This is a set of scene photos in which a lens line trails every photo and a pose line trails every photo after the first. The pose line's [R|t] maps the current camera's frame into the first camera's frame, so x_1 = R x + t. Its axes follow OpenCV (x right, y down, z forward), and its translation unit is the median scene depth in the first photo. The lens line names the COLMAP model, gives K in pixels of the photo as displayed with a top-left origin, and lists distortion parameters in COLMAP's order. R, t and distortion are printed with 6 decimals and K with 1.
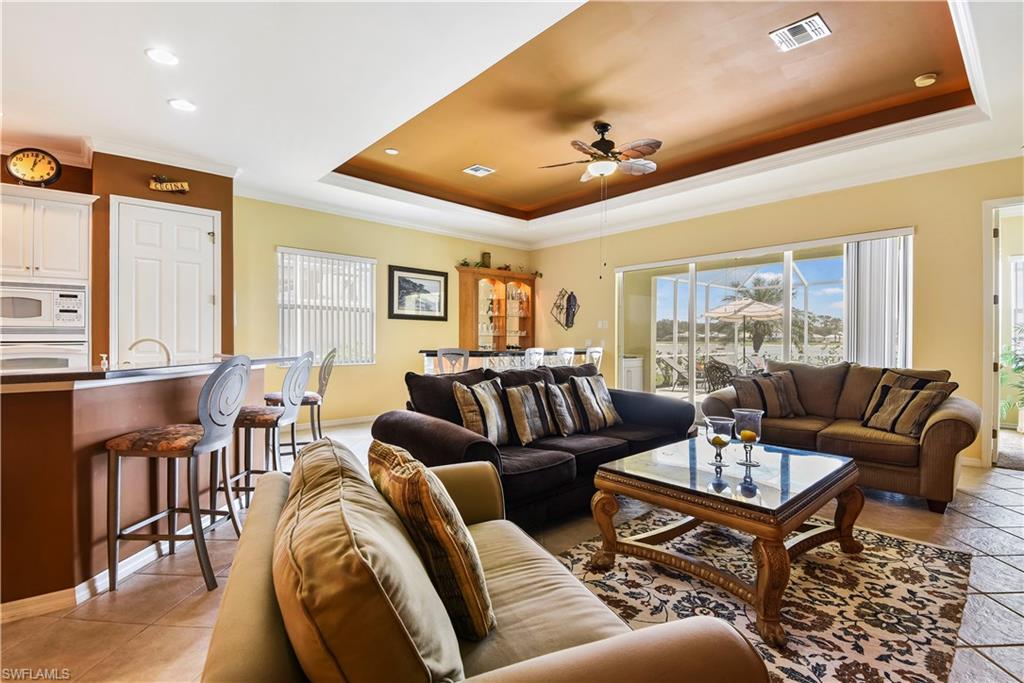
lens RADIAL K [[470.9, 0, 521.0], [0, 470.9, 341.7], [0, 0, 1]] dist [0.032528, -0.034429]
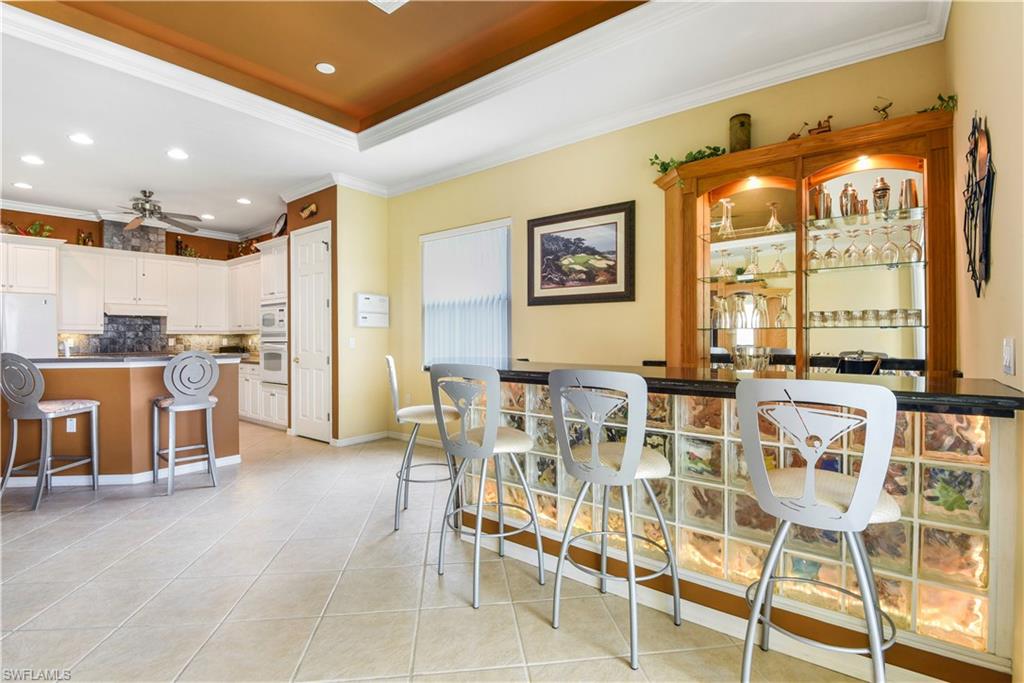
lens RADIAL K [[474.0, 0, 512.0], [0, 474.0, 341.5], [0, 0, 1]] dist [-0.030289, 0.000009]
pose [[0.156368, 0.004619, -0.987688, 0.549218], [0.000922, 0.999988, 0.004822, -0.007868], [0.987699, -0.001665, 0.156361, 1.436872]]
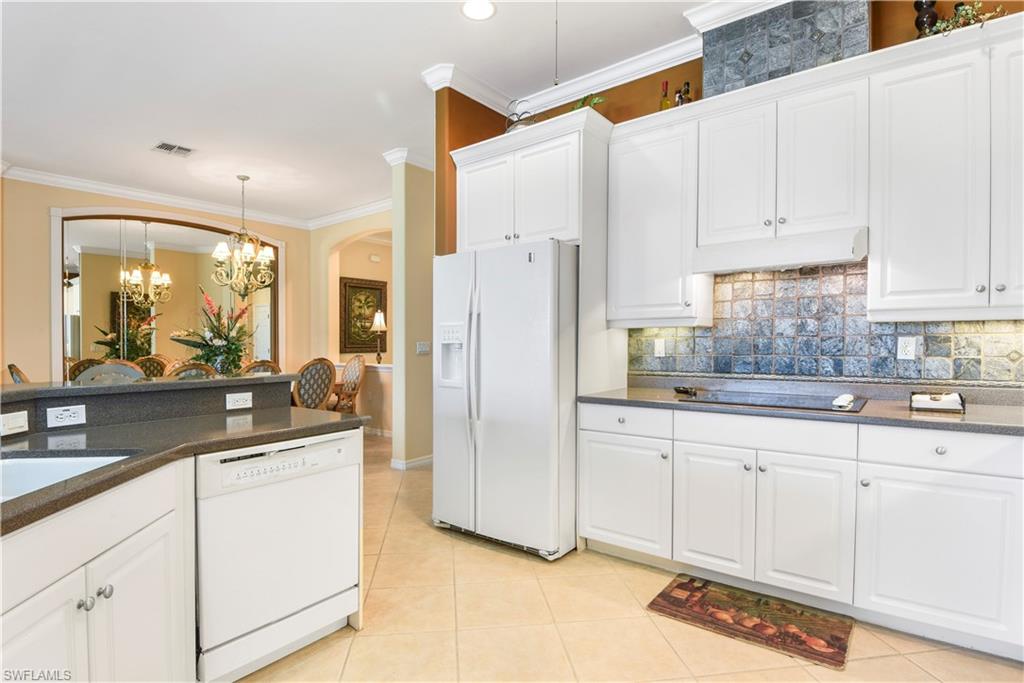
lens RADIAL K [[506.7, 0, 509.3], [0, 506.7, 348.6], [0, 0, 1]] dist [-0.000355, -0.000665]
pose [[-0.986406, 0.008702, -0.164093, -0.811937], [0.005919, 0.999830, 0.017443, -0.010845], [0.164217, 0.016234, -0.986291, 0.952165]]
